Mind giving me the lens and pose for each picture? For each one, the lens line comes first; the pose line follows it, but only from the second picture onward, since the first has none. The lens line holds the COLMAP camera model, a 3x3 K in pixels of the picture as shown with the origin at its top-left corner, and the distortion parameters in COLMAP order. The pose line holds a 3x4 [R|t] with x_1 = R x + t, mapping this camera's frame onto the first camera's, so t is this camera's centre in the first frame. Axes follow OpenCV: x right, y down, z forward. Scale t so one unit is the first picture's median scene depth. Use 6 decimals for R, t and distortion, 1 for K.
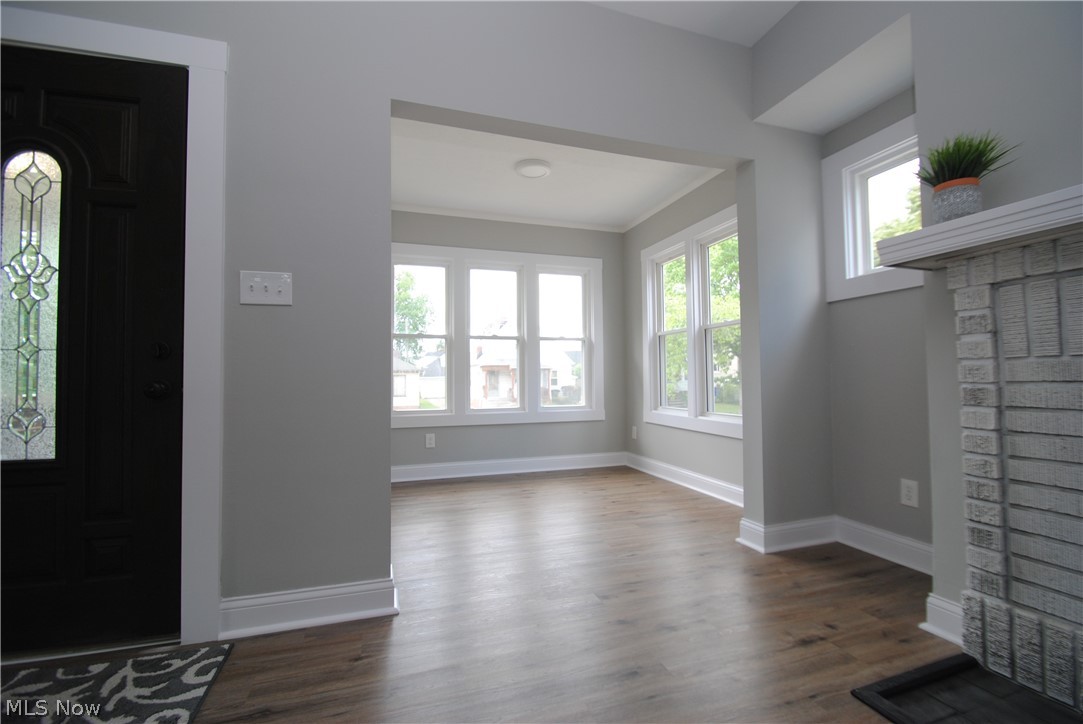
lens RADIAL K [[478.4, 0, 541.9], [0, 478.4, 359.3], [0, 0, 1]] dist [-0.022576, -0.001698]
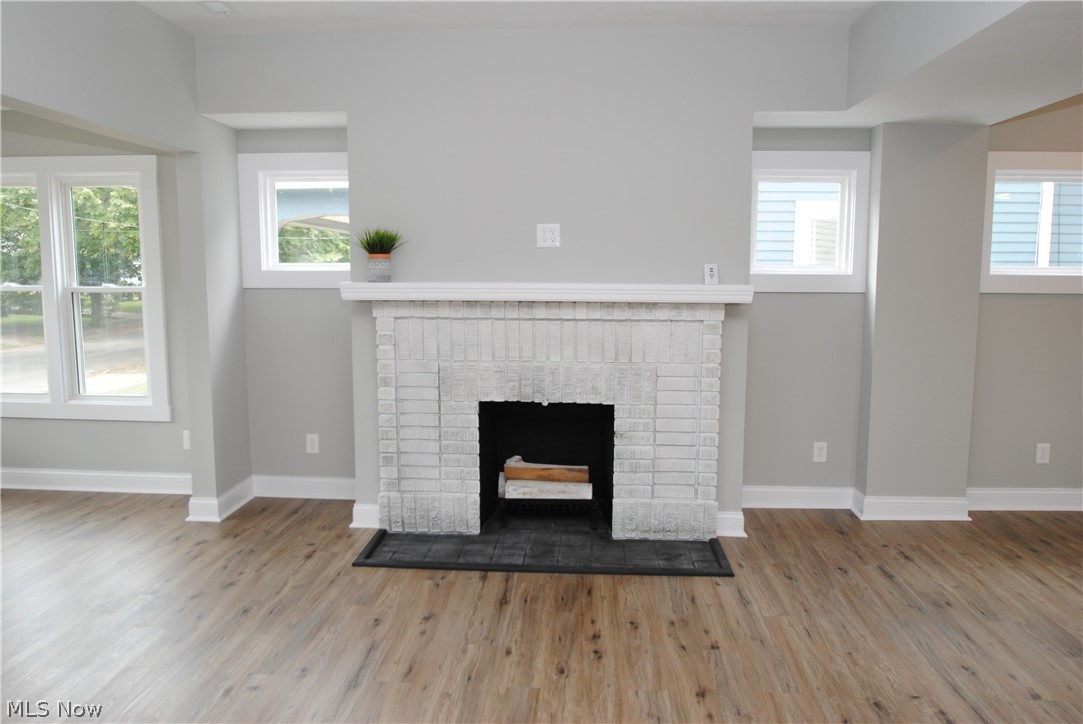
lens RADIAL K [[762.7, 0, 542.3], [0, 762.7, 358.4], [0, 0, 1]] dist [-0.037429, -0.002465]
pose [[0.362723, -0.093043, 0.927241, -1.394861], [-0.042807, 0.992289, 0.116316, -0.340759], [-0.930913, -0.081883, 0.355943, -0.502047]]
